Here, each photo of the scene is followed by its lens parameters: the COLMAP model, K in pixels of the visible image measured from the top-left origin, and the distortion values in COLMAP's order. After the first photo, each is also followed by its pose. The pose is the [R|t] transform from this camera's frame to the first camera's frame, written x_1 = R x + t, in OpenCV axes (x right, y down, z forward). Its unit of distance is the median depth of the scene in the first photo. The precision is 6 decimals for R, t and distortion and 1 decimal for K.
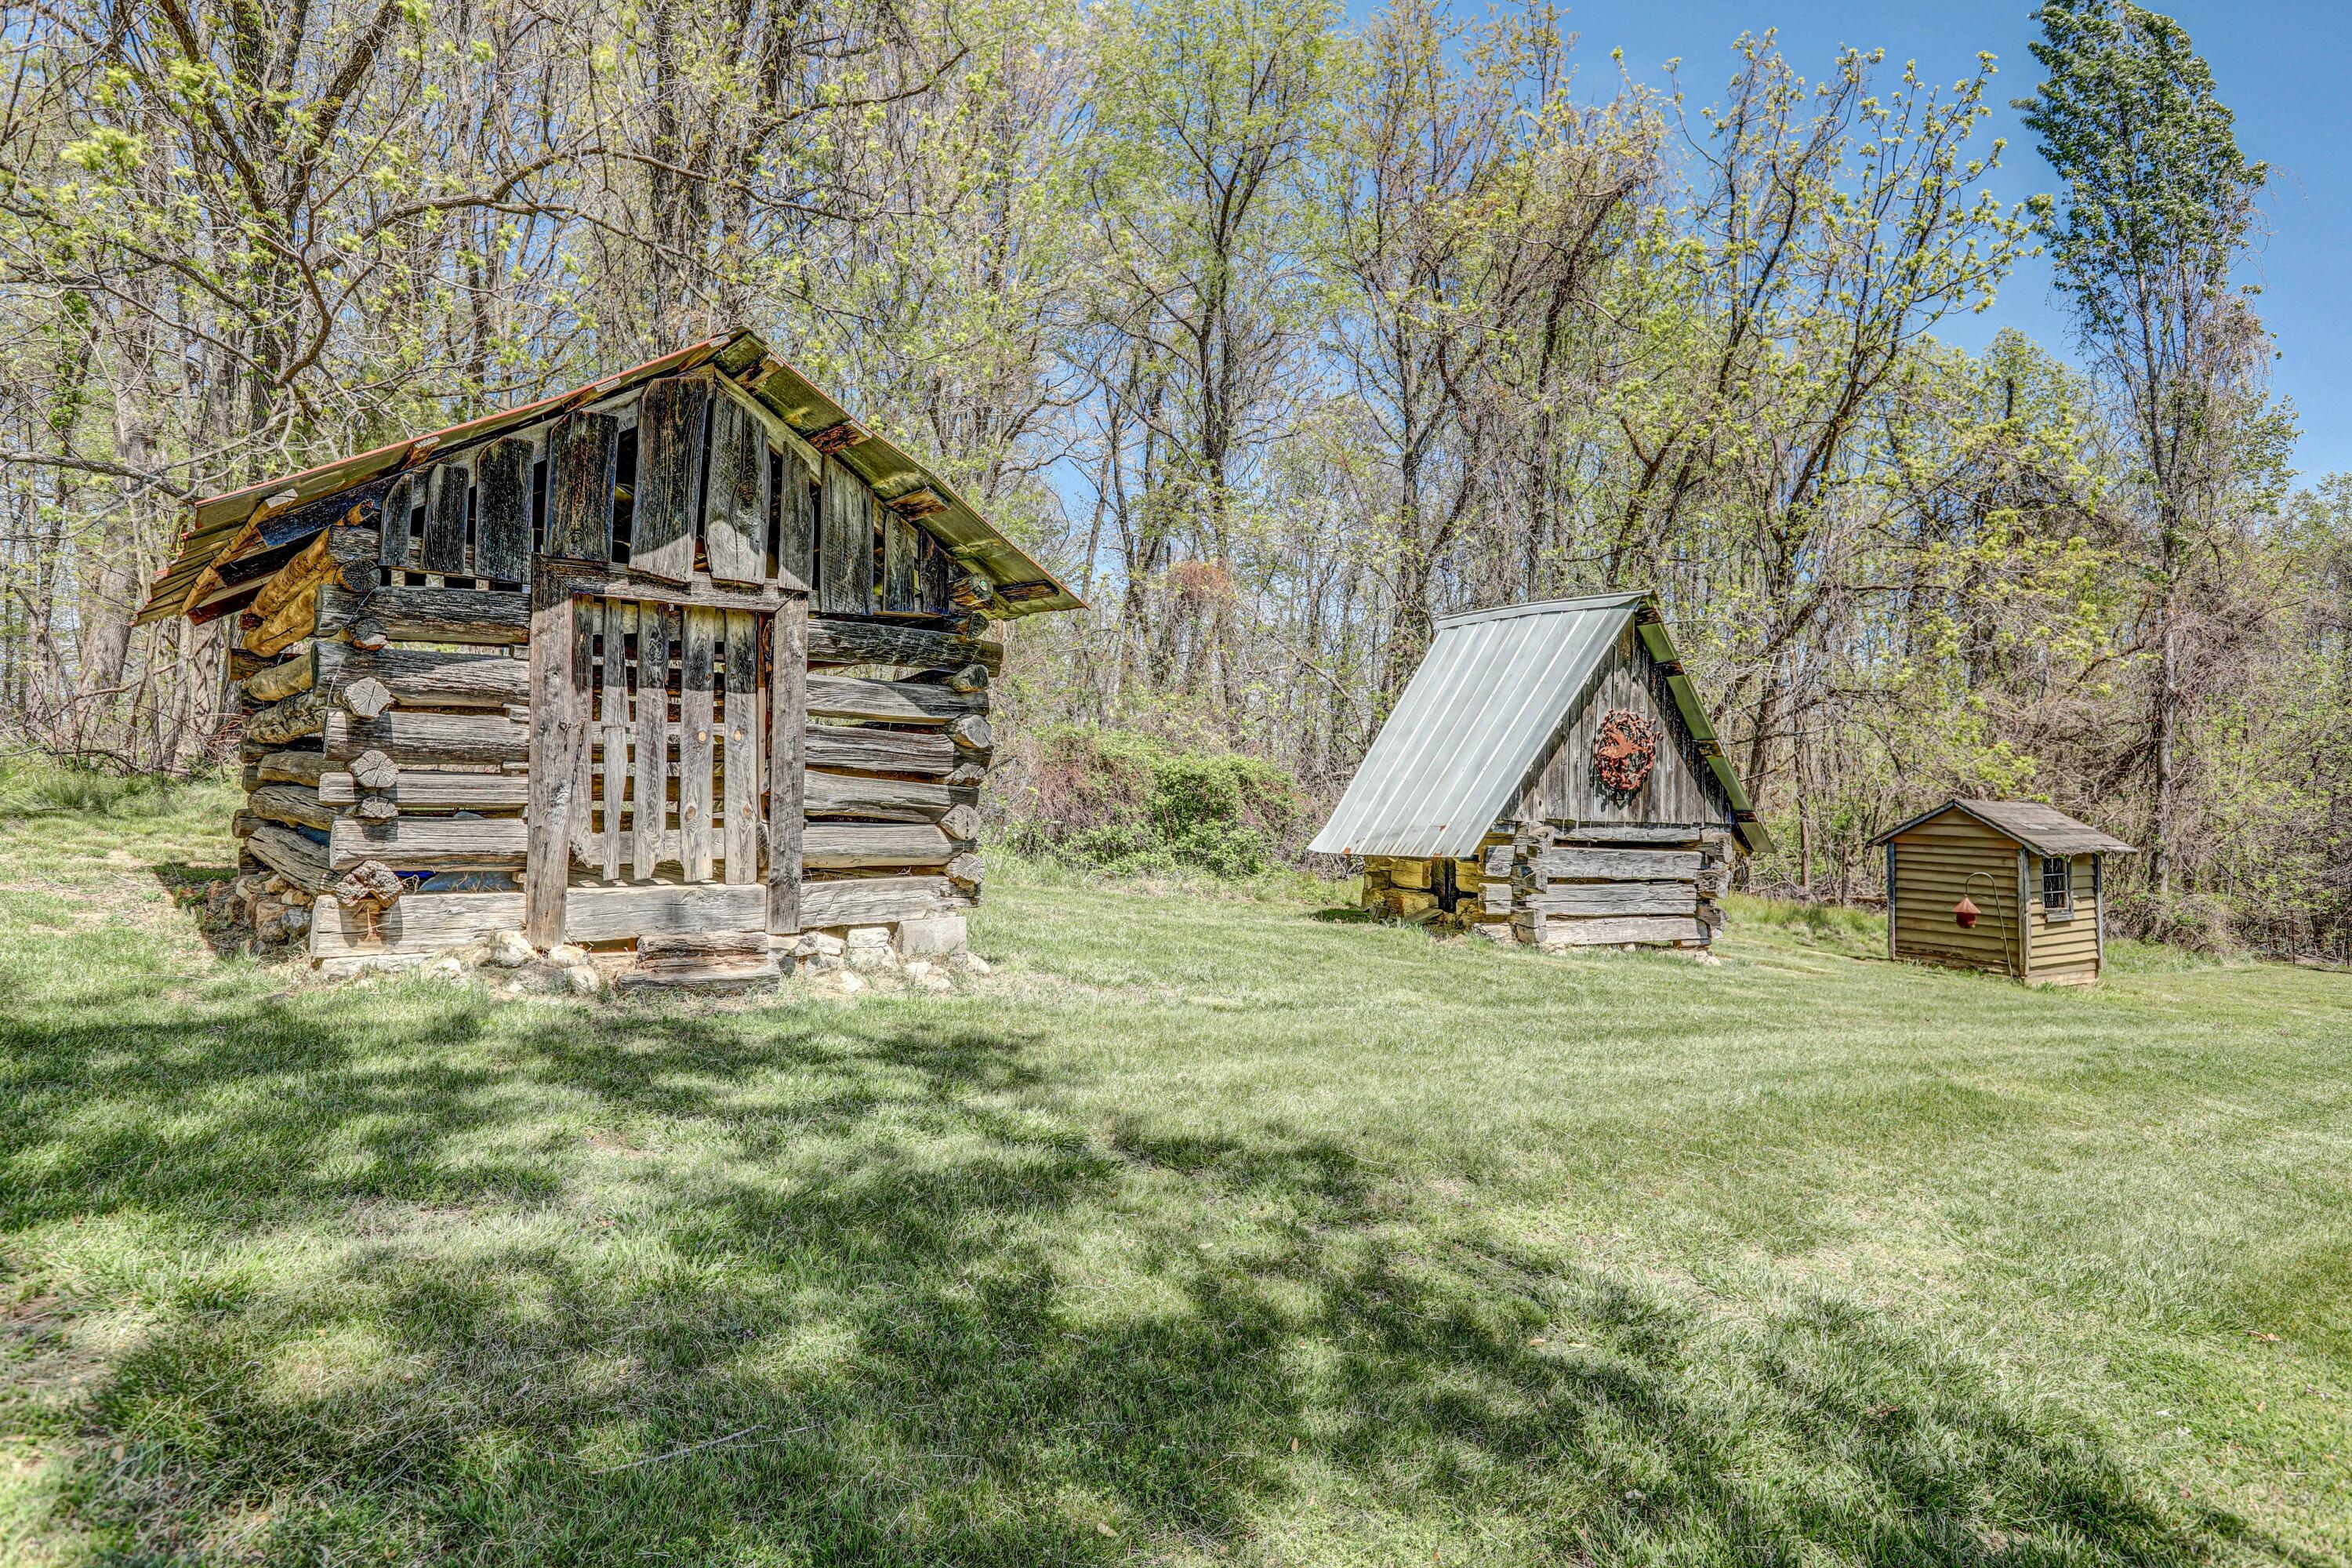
lens RADIAL K [[1419.9, 0, 1178.8], [0, 1419.9, 786.0], [0, 0, 1]] dist [-0.002333, -0.000068]
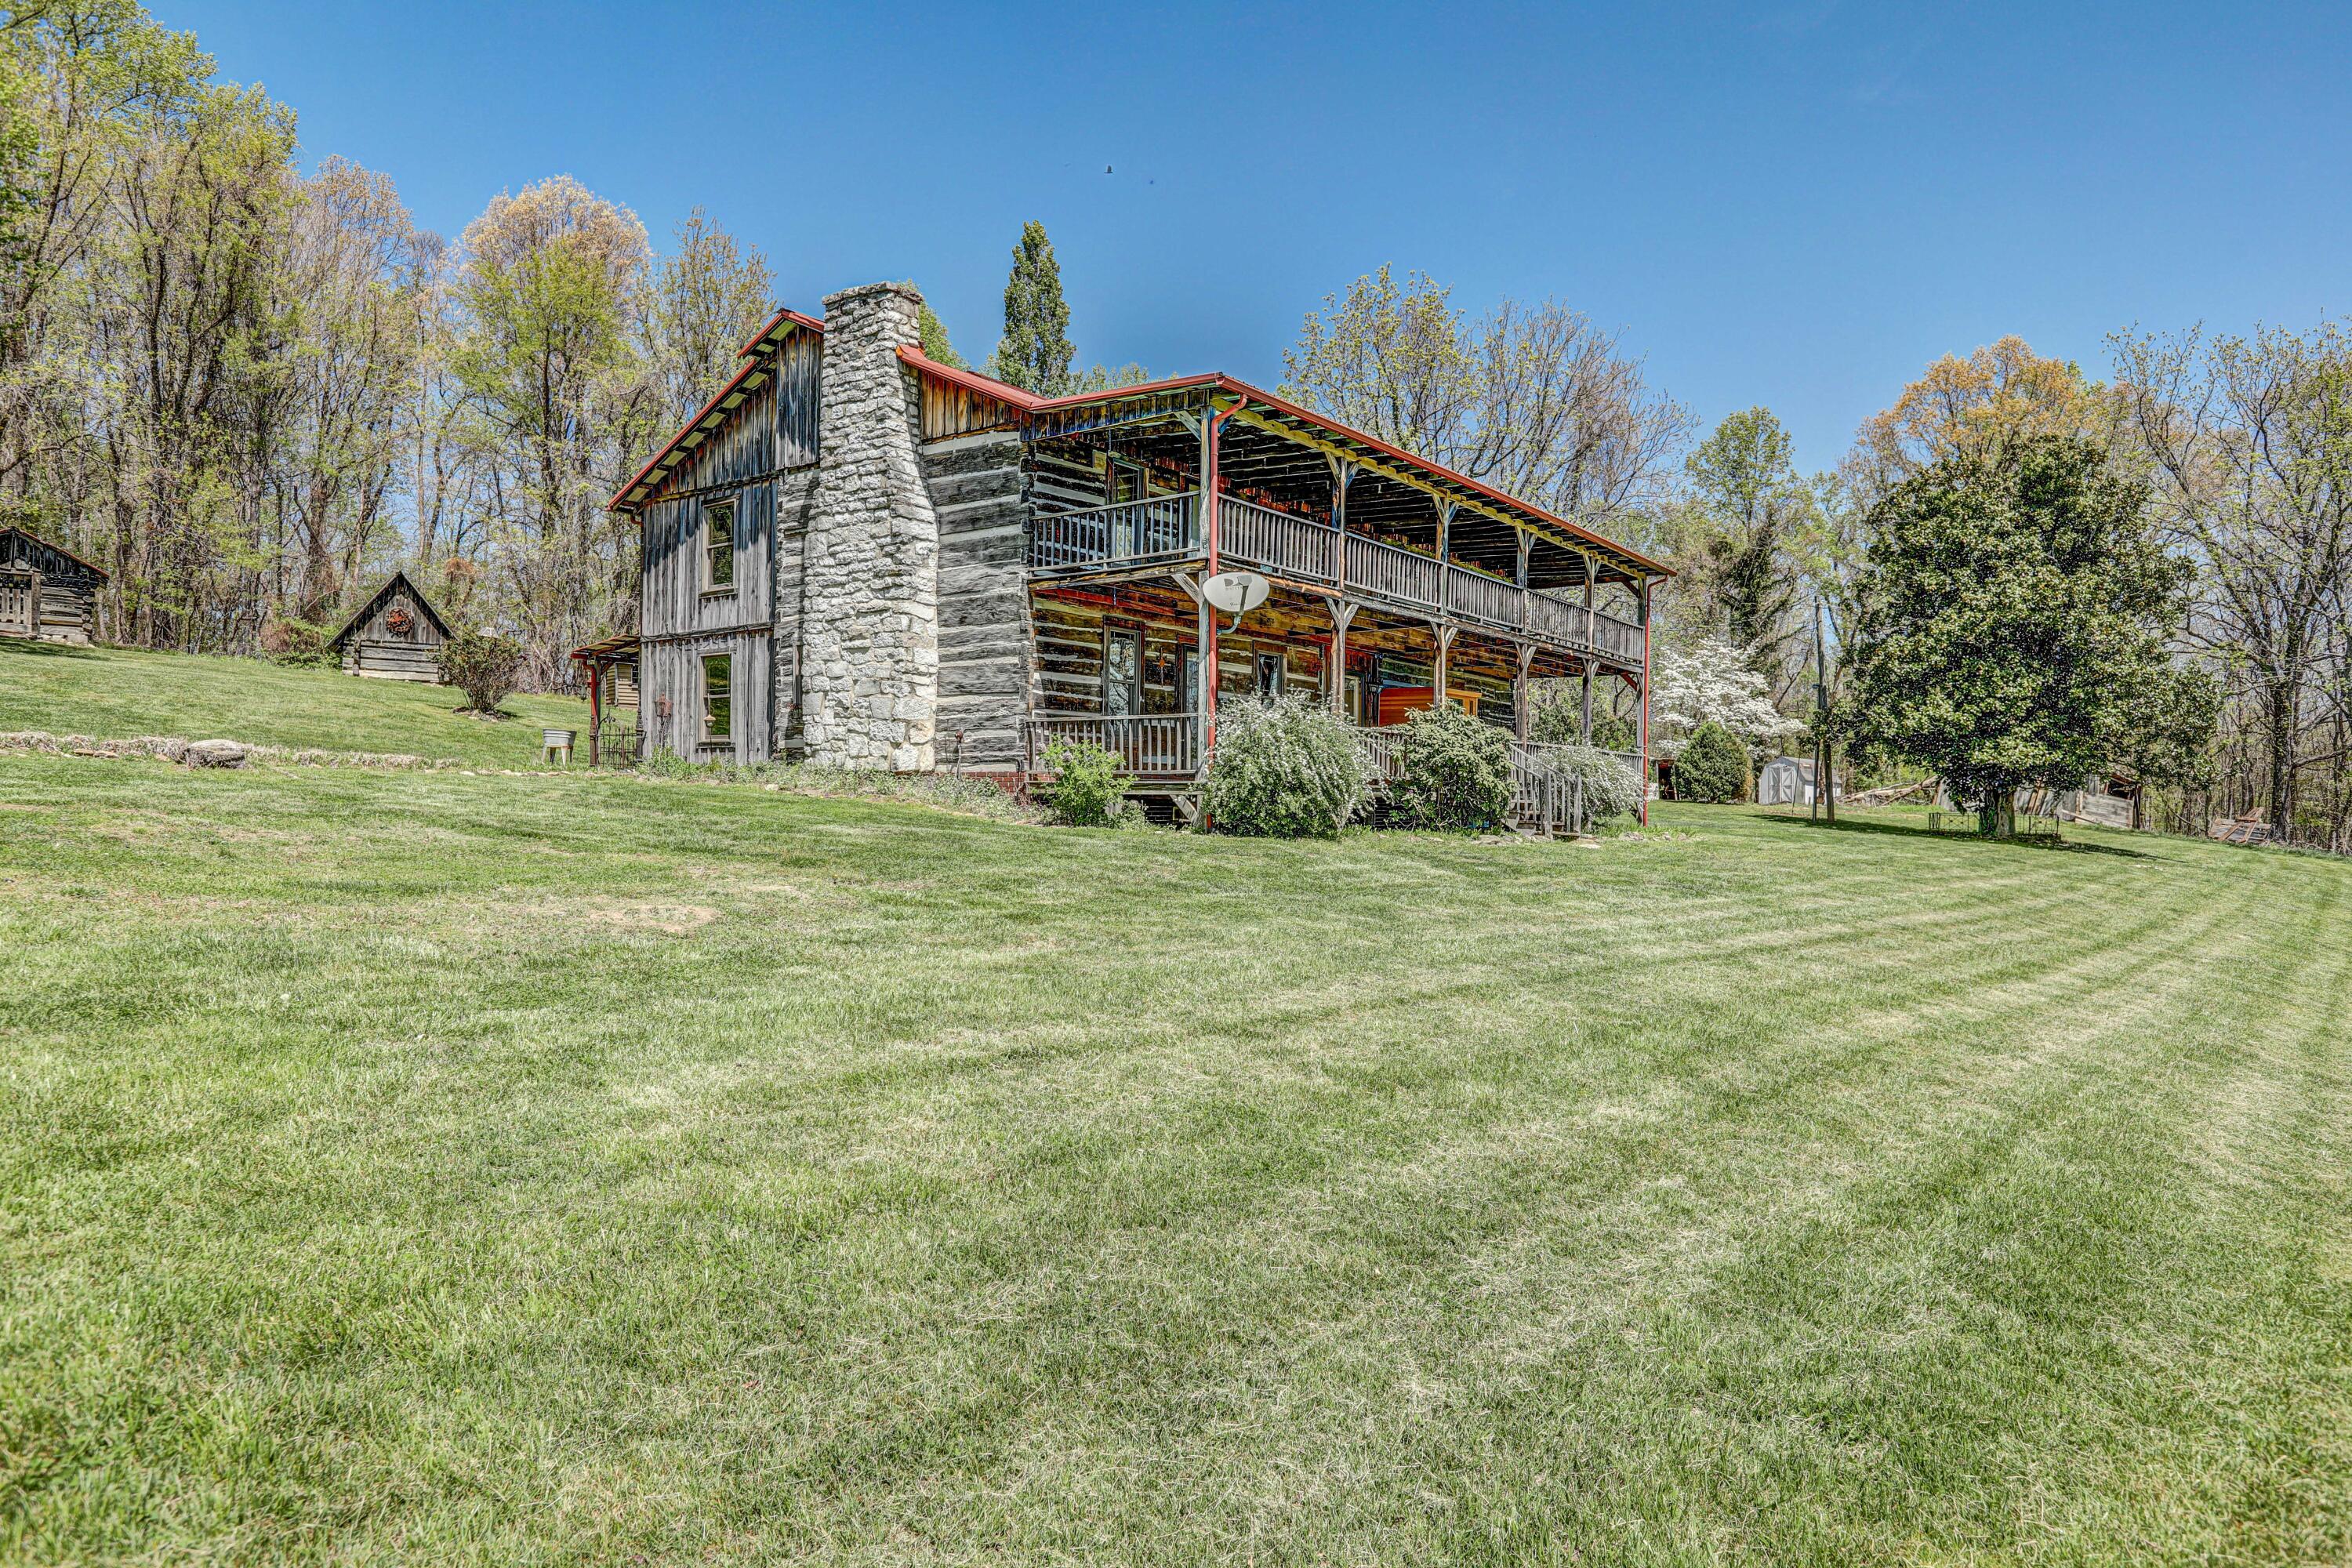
lens RADIAL K [[1474.0, 0, 1176.3], [0, 1474.0, 790.9], [0, 0, 1]] dist [-0.000806, 0.001353]
pose [[0.997367, 0.001318, -0.072502, 2.339678], [-0.001031, 0.999991, 0.004005, 0.352645], [0.072507, -0.003920, 0.997360, -2.253218]]
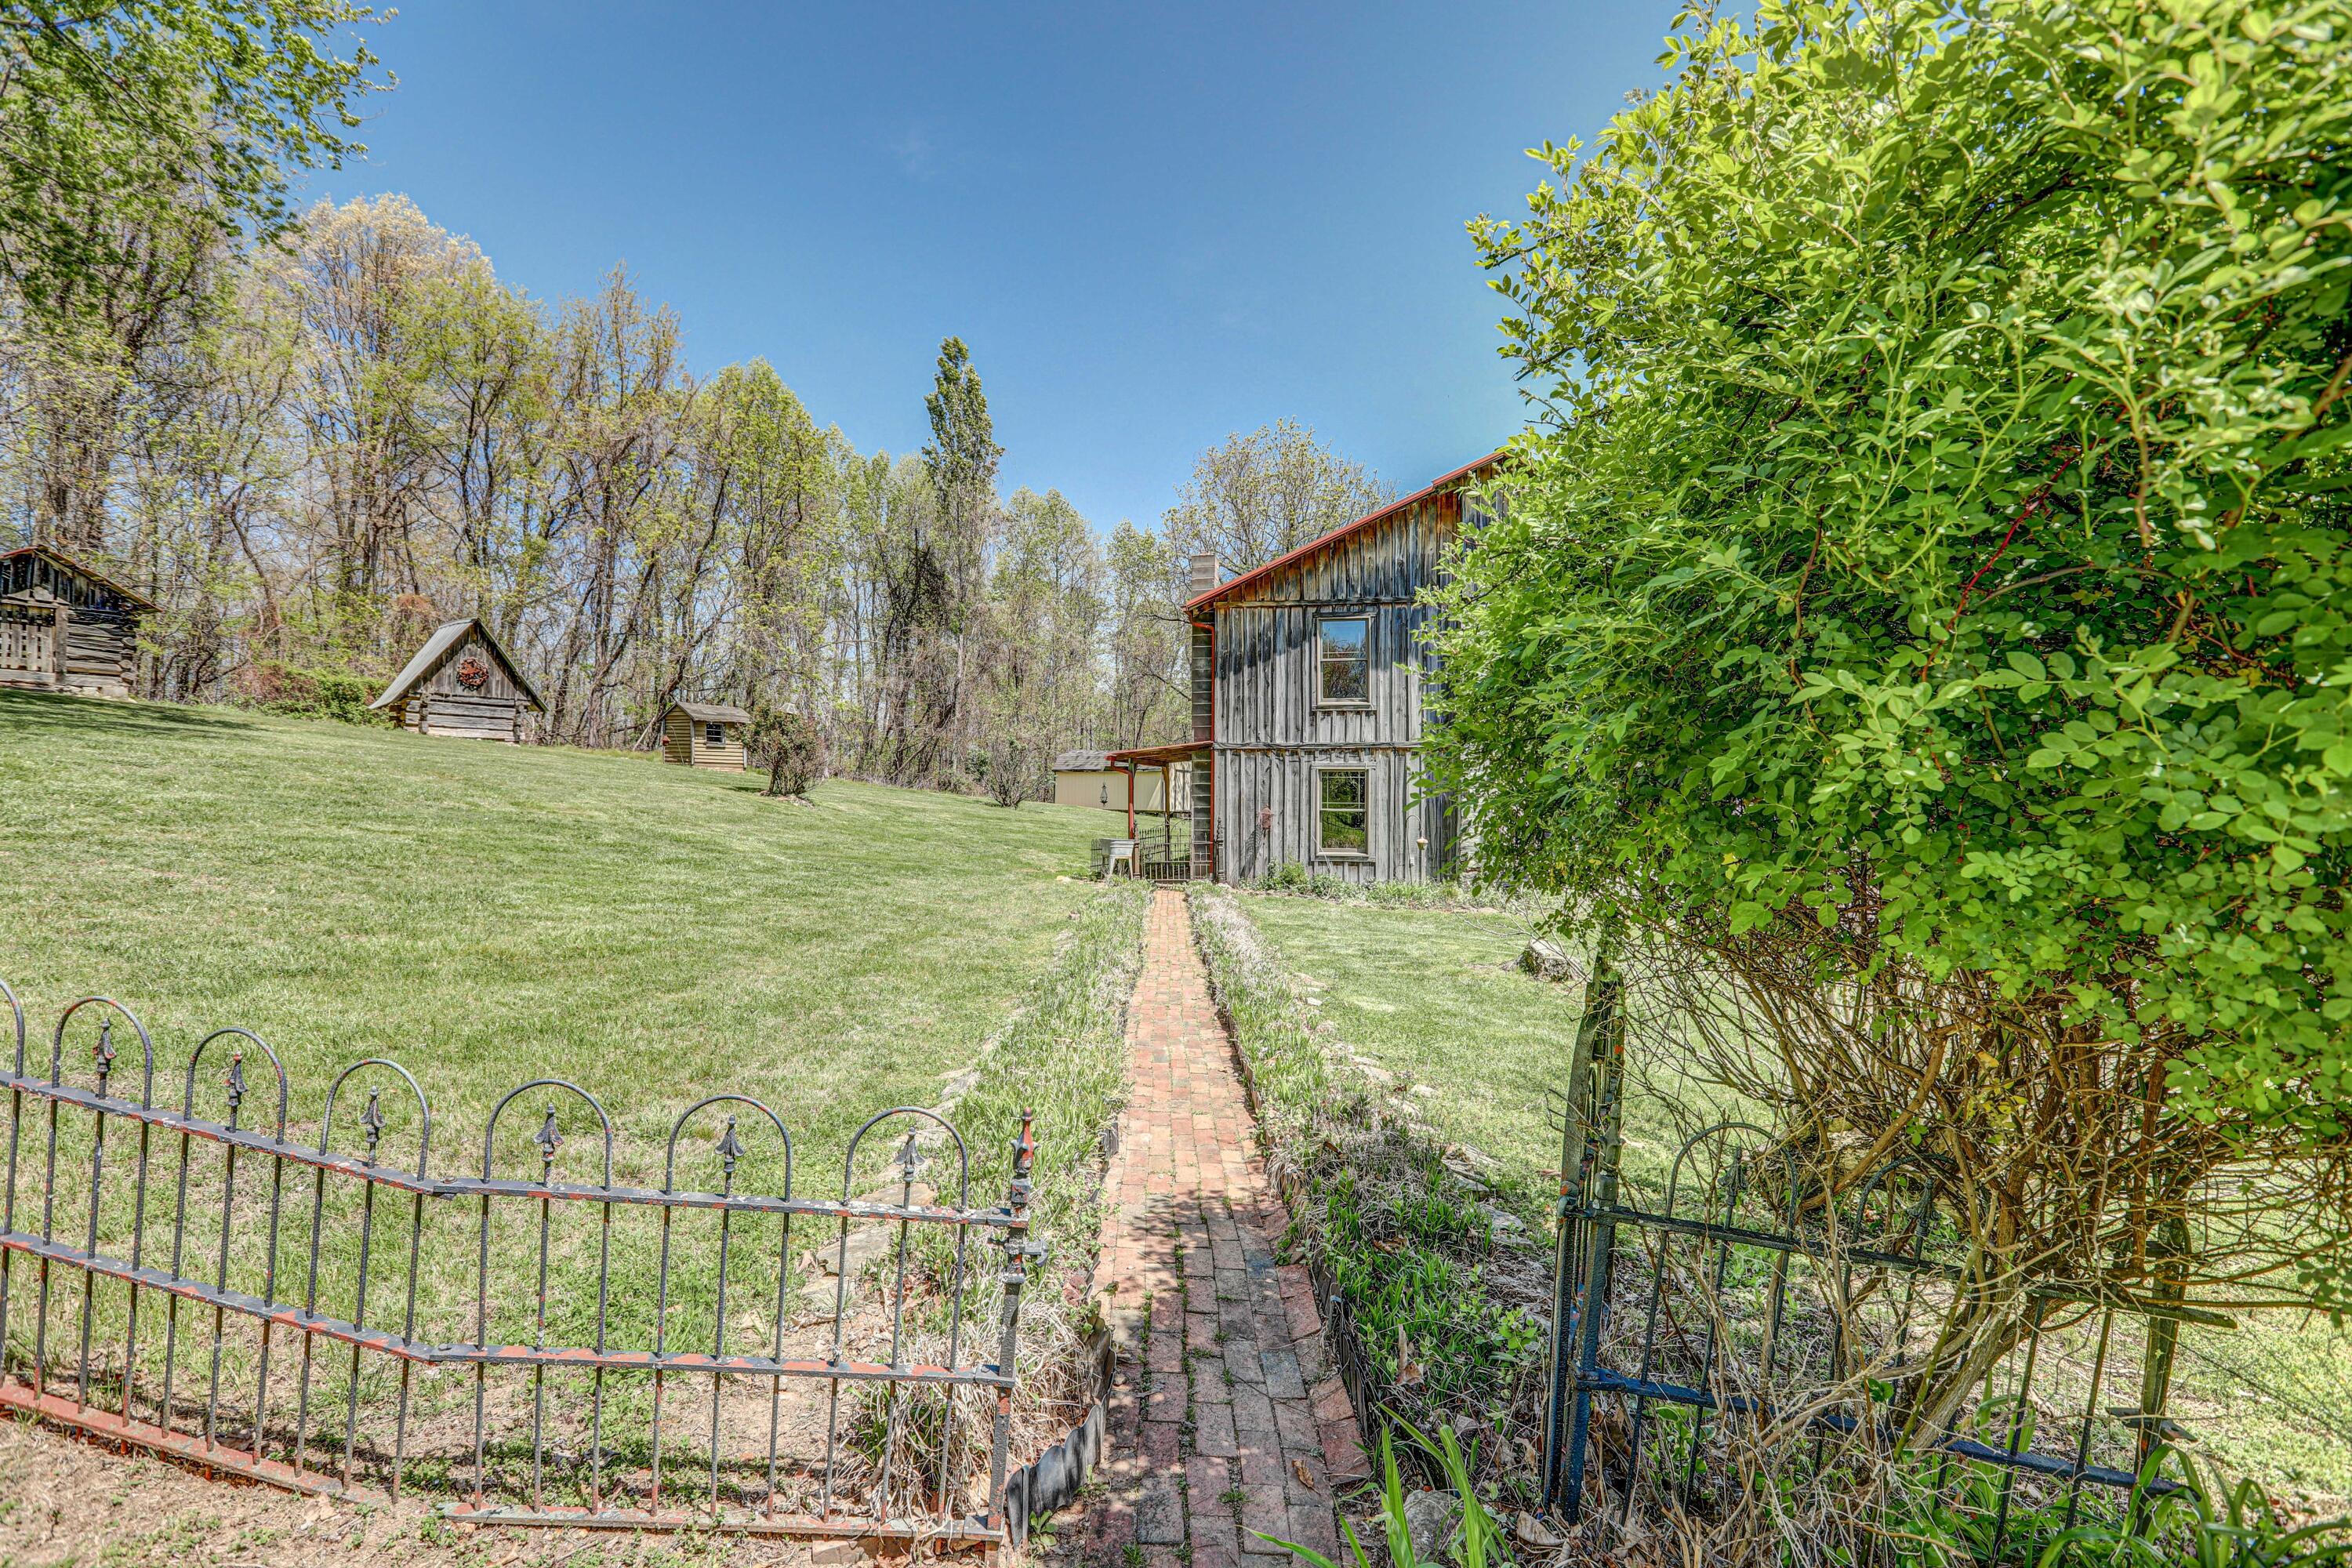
lens RADIAL K [[1103.9, 0, 1183.2], [0, 1103.9, 797.5], [0, 0, 1]] dist [-0.039294, 0.007972]
pose [[0.928380, -0.003936, 0.371611, 0.841233], [-0.002647, 0.999849, 0.017203, 0.192608], [-0.371622, -0.016955, 0.928229, -1.633863]]
